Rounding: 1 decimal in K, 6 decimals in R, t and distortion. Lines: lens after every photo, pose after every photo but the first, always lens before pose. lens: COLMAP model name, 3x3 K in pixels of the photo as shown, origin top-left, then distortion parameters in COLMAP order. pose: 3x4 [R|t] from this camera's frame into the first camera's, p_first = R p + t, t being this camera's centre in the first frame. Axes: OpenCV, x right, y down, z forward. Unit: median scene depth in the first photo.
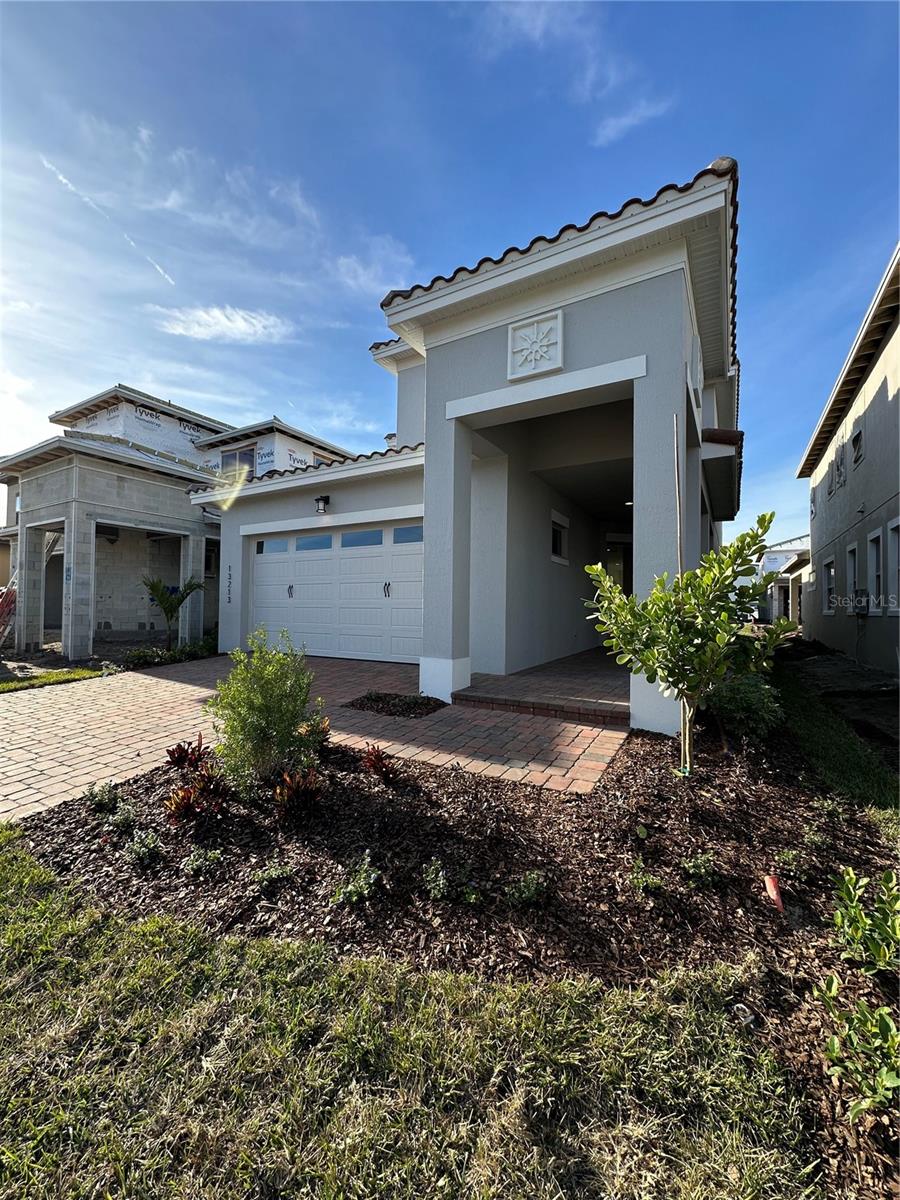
lens RADIAL K [[480.0, 0, 450.0], [0, 480.0, 600.0], [0, 0, 1]] dist [-0.000931, 0.000281]
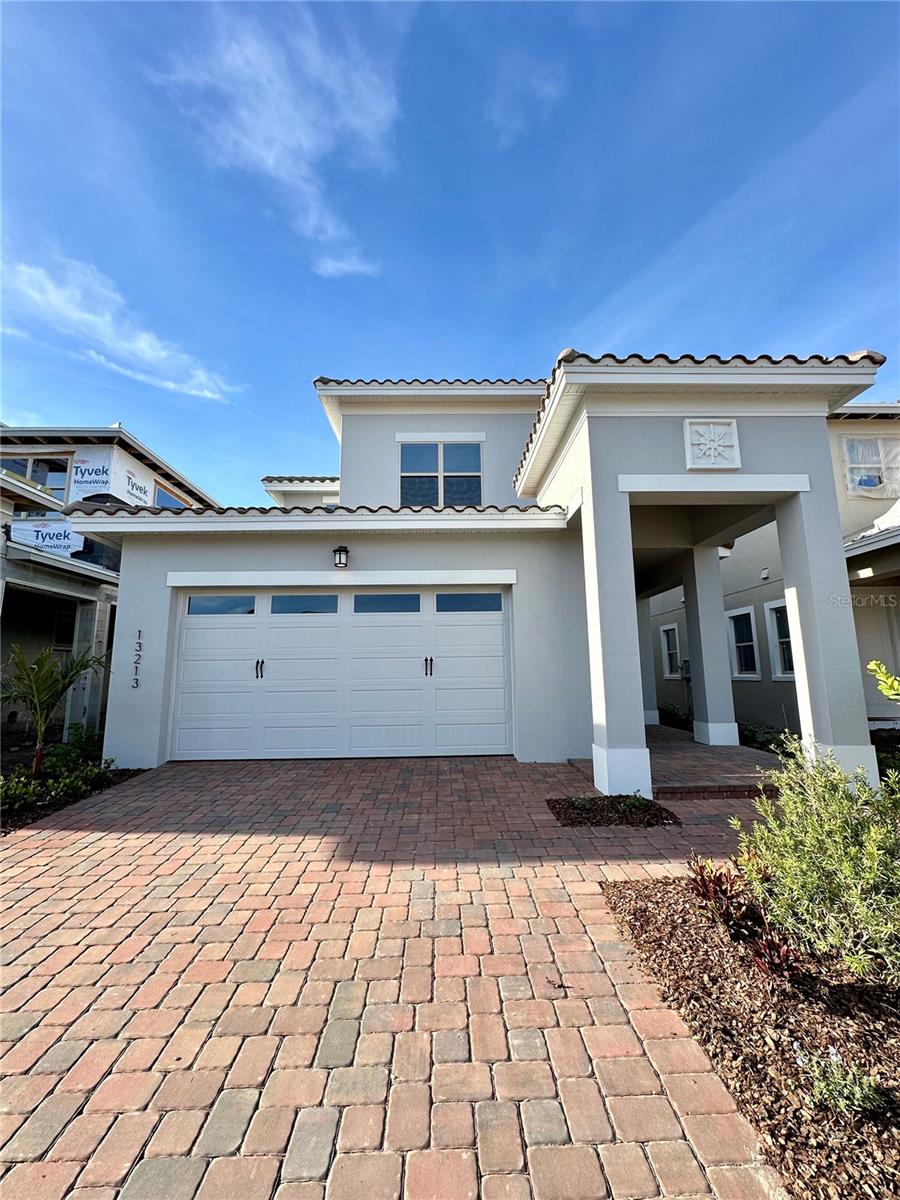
lens RADIAL K [[480.0, 0, 450.0], [0, 480.0, 600.0], [0, 0, 1]] dist [-0.000931, 0.000281]
pose [[0.854652, 0.060426, 0.515672, -0.509901], [0.009454, 0.991229, -0.131820, -0.024973], [-0.519114, 0.117535, 0.846585, 0.254386]]
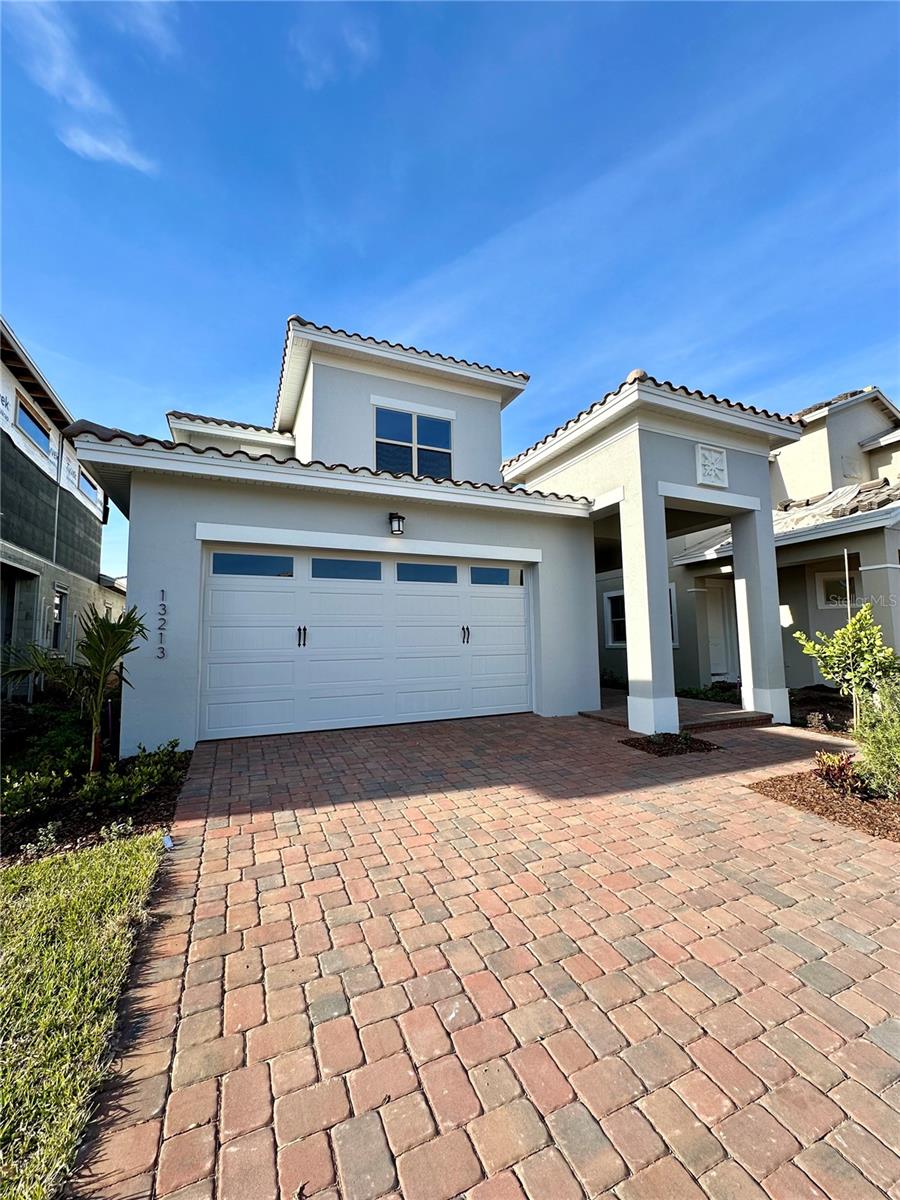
lens RADIAL K [[480.0, 0, 450.0], [0, 480.0, 600.0], [0, 0, 1]] dist [-0.000931, 0.000281]
pose [[0.585120, 0.055214, 0.809065, -0.826823], [0.005039, 0.997413, -0.071712, -0.021444], [-0.810931, 0.046037, 0.583328, 0.482999]]
